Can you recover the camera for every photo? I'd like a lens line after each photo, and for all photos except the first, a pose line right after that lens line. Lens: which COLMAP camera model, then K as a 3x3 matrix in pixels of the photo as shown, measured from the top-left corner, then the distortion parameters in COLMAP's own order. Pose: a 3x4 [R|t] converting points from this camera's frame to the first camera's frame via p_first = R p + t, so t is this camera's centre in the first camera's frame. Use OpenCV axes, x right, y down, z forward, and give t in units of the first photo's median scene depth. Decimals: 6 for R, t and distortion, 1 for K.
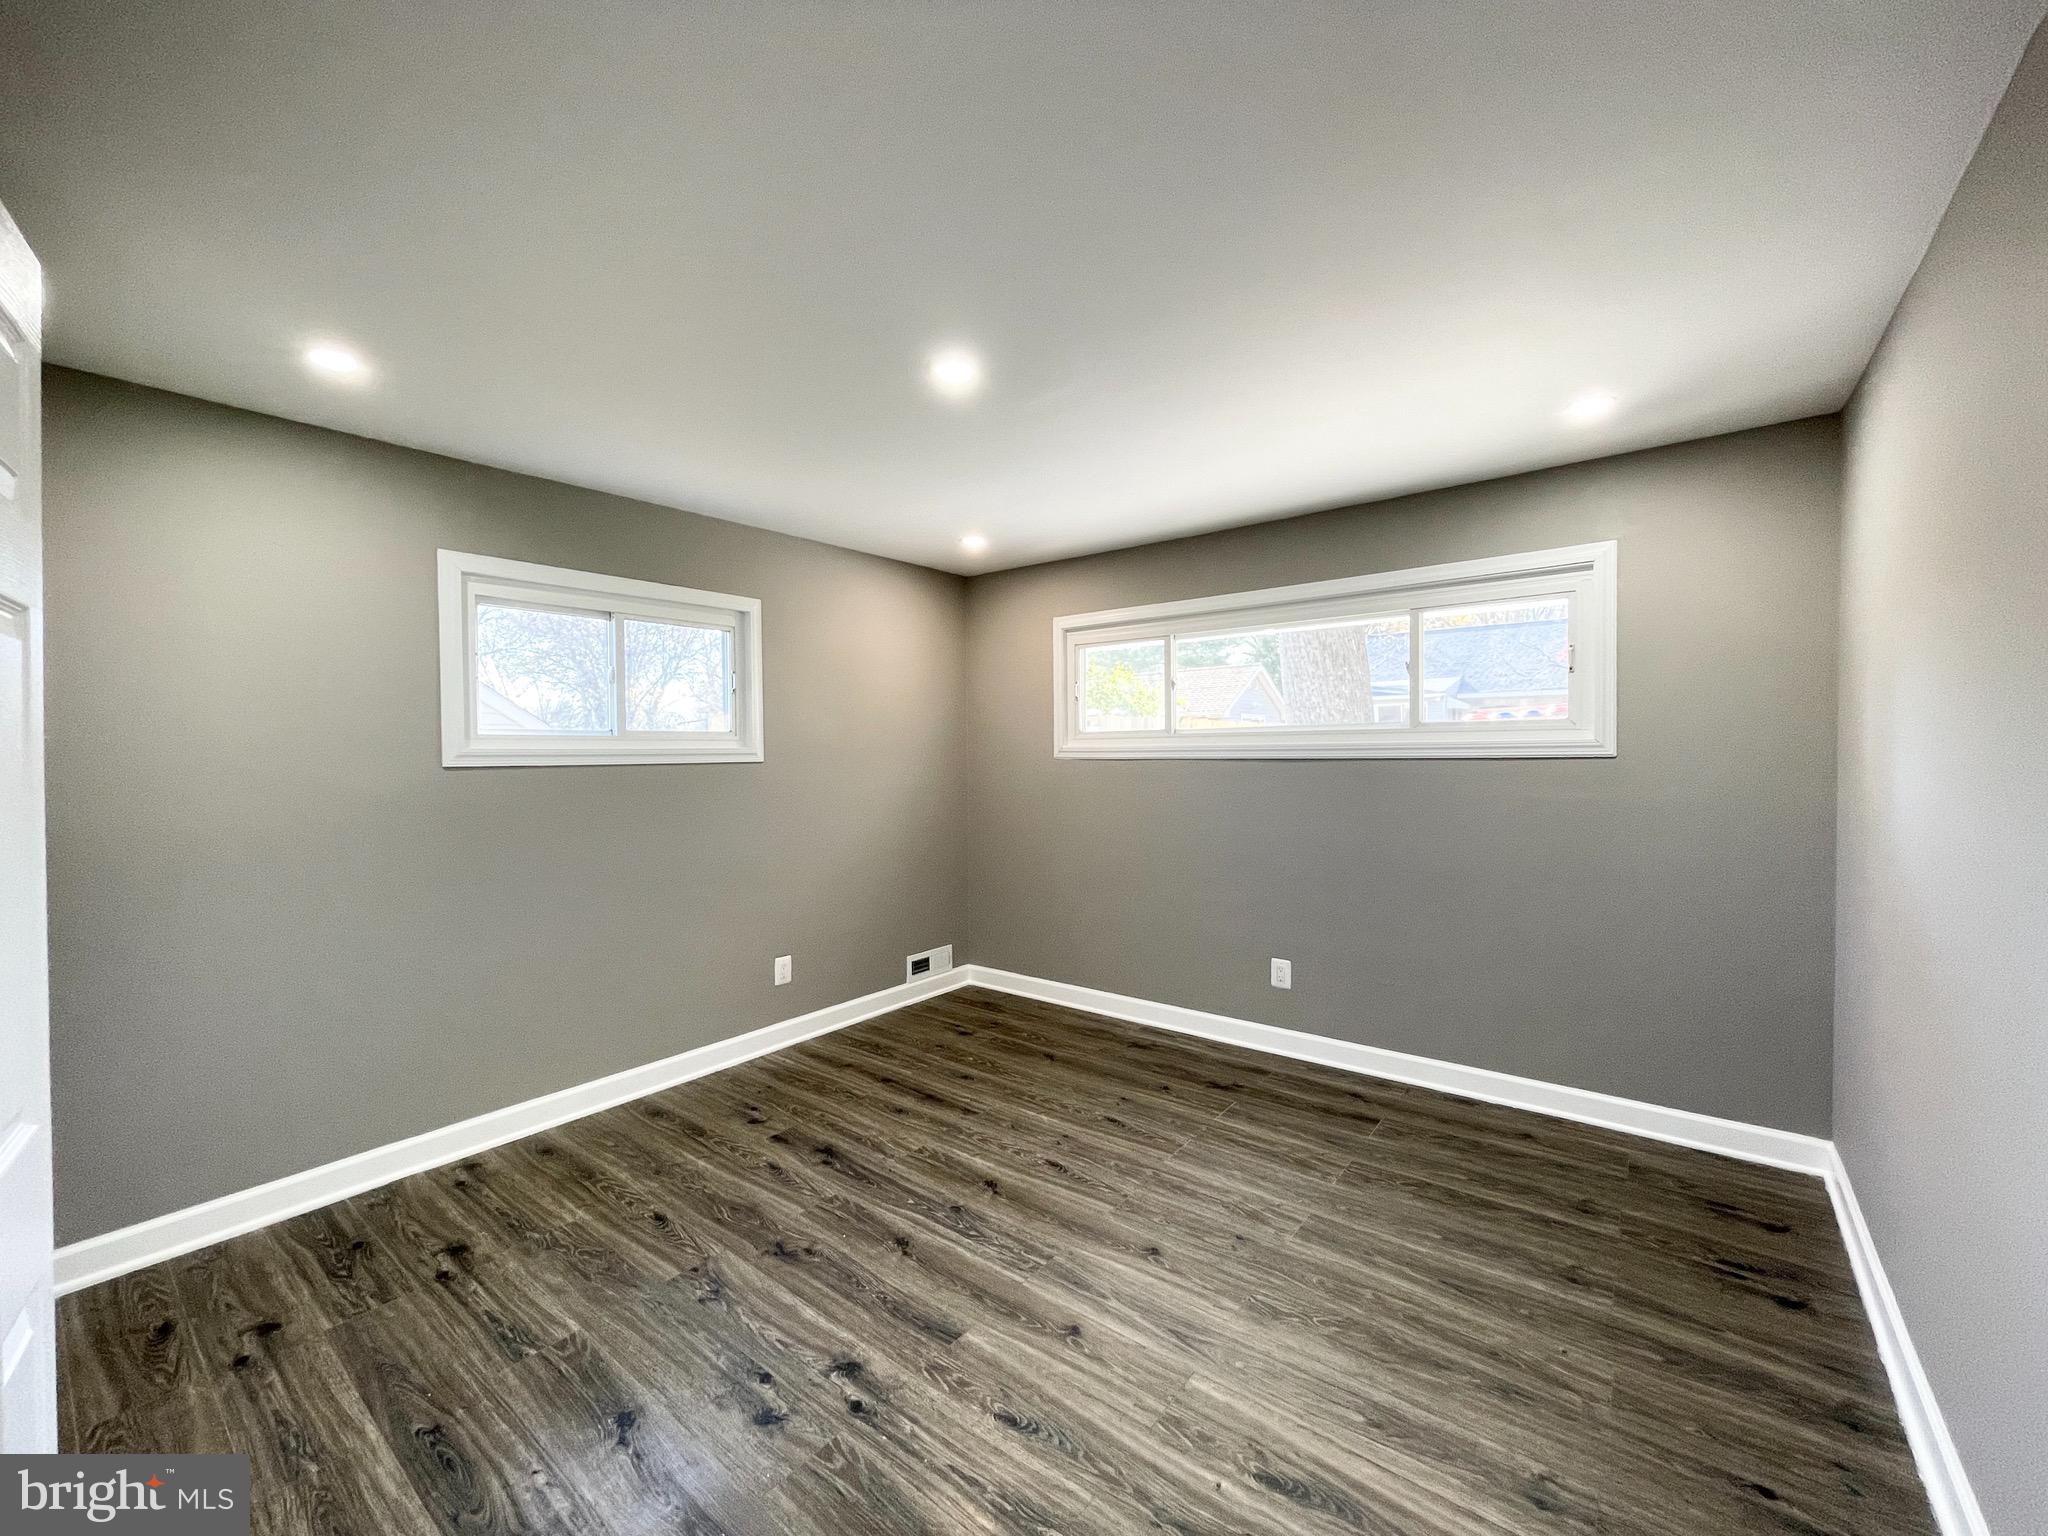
lens RADIAL K [[821.5, 0, 1012.5], [0, 821.5, 768.3], [0, 0, 1]] dist [-0.001248, -0.000085]
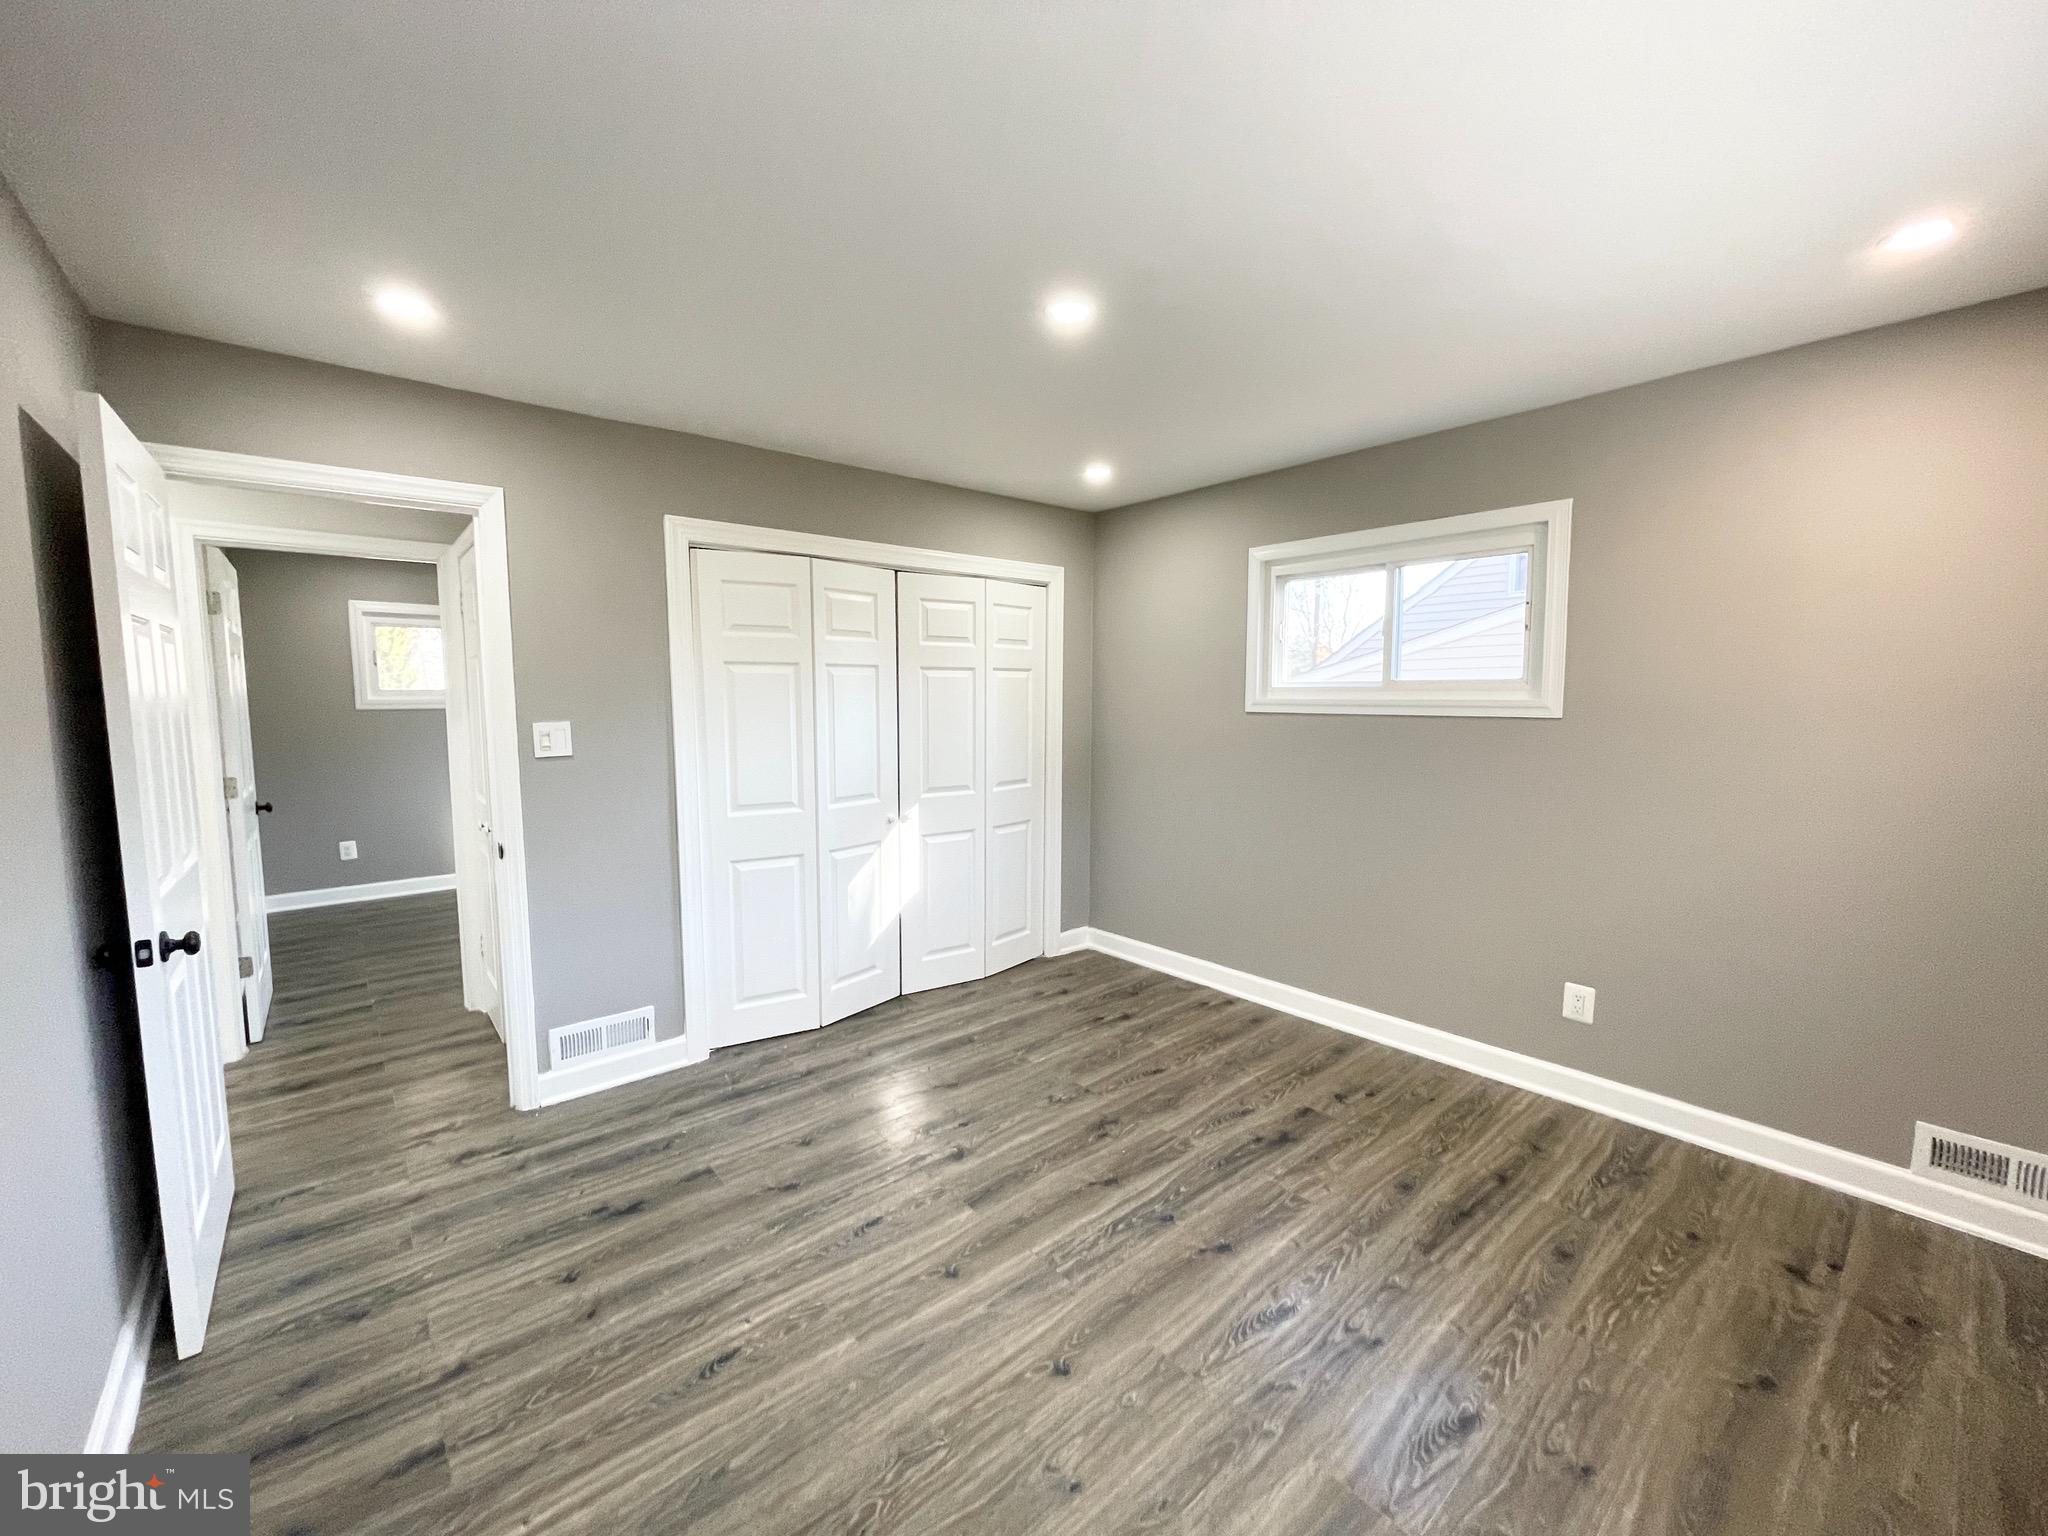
lens RADIAL K [[821.5, 0, 1012.5], [0, 821.5, 768.3], [0, 0, 1]] dist [-0.001248, -0.000085]
pose [[-0.185069, 0.101040, -0.977517, 0.734513], [-0.016094, 0.994255, 0.105817, -0.047002], [0.982594, 0.035316, -0.182380, 0.899718]]
